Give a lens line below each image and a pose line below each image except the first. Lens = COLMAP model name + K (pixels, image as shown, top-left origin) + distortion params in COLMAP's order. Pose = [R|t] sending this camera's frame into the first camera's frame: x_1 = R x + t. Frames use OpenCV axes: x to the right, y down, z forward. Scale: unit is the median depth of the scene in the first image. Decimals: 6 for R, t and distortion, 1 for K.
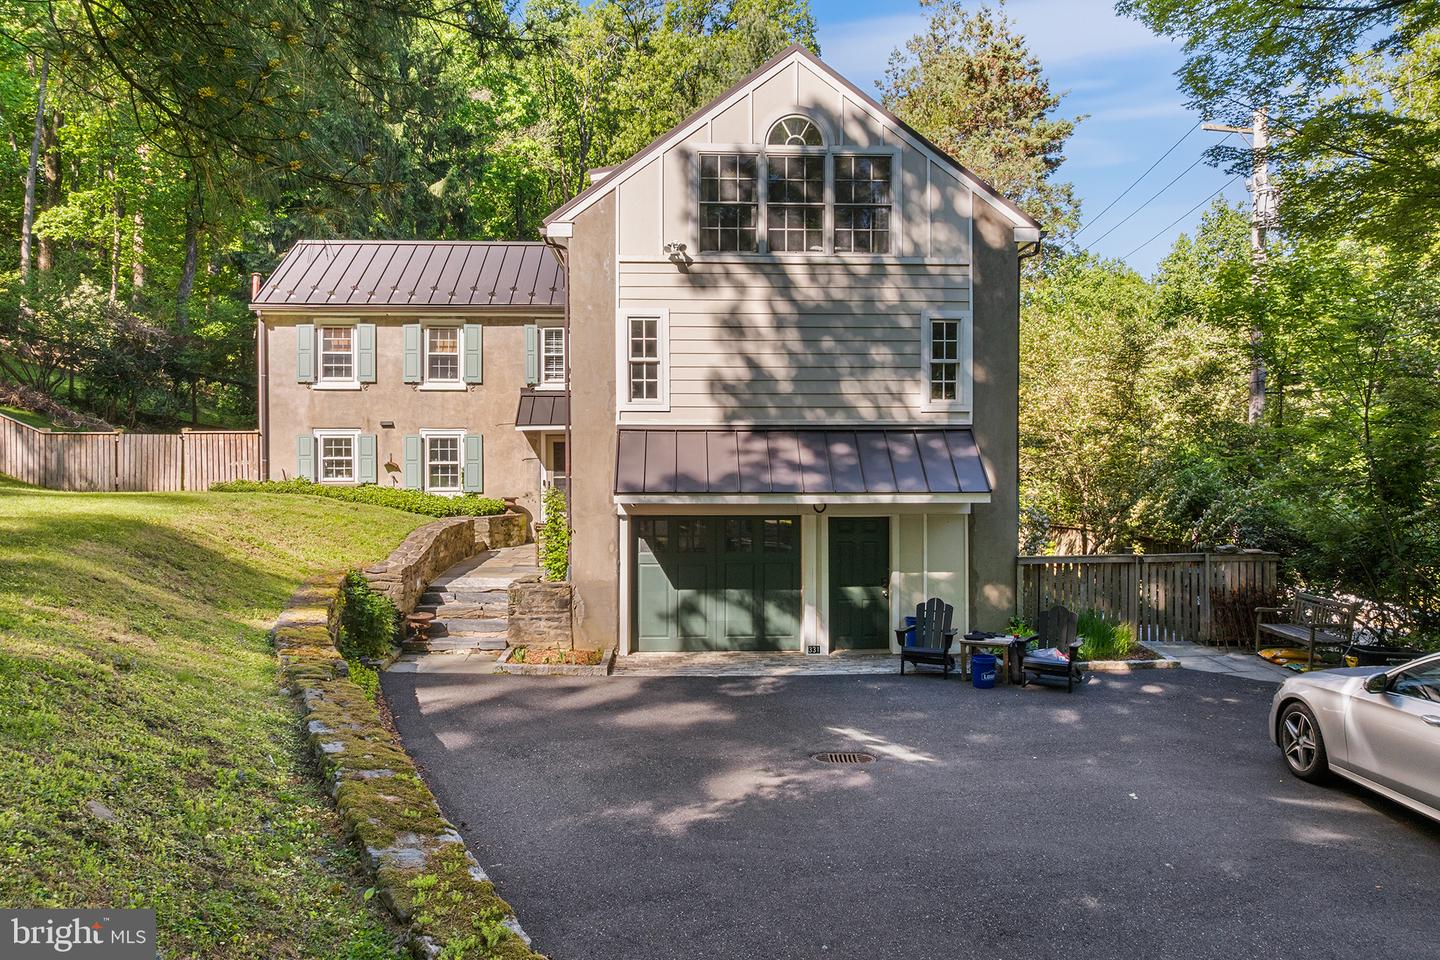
lens RADIAL K [[1013.0, 0, 720.0], [0, 1013.0, 480.0], [0, 0, 1]] dist [-0.000682, -0.001301]
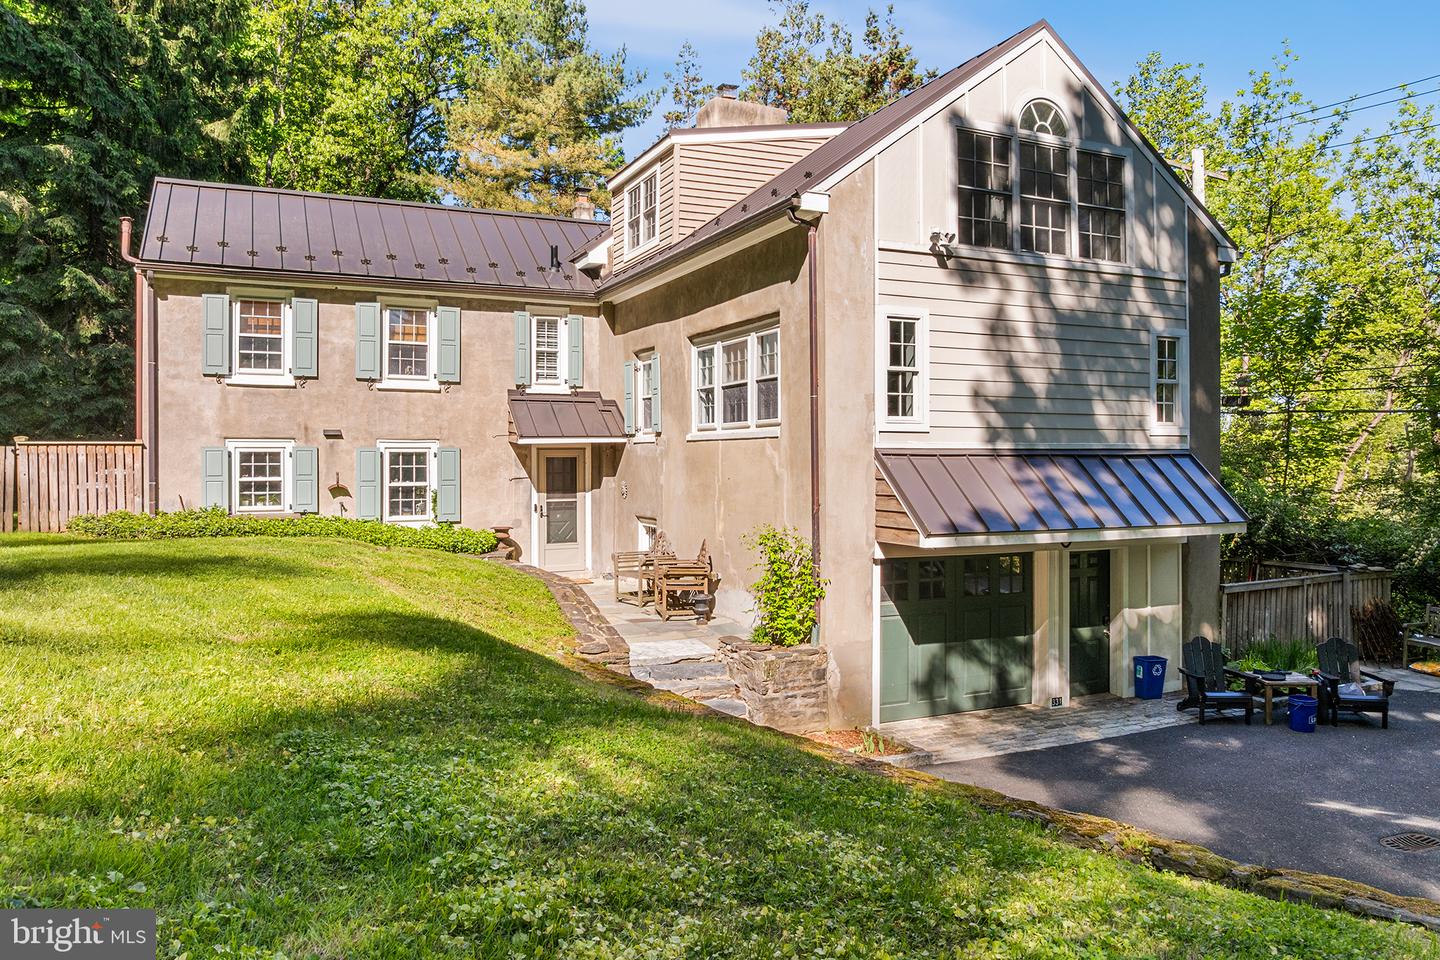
lens RADIAL K [[1023.3, 0, 715.7], [0, 1023.3, 460.6], [0, 0, 1]] dist [-0.024862, -0.003040]
pose [[0.923166, 0.000032, 0.384402, -0.358554], [0.006241, 0.999867, -0.015073, -0.021935], [-0.384351, 0.016314, 0.923043, 0.195973]]
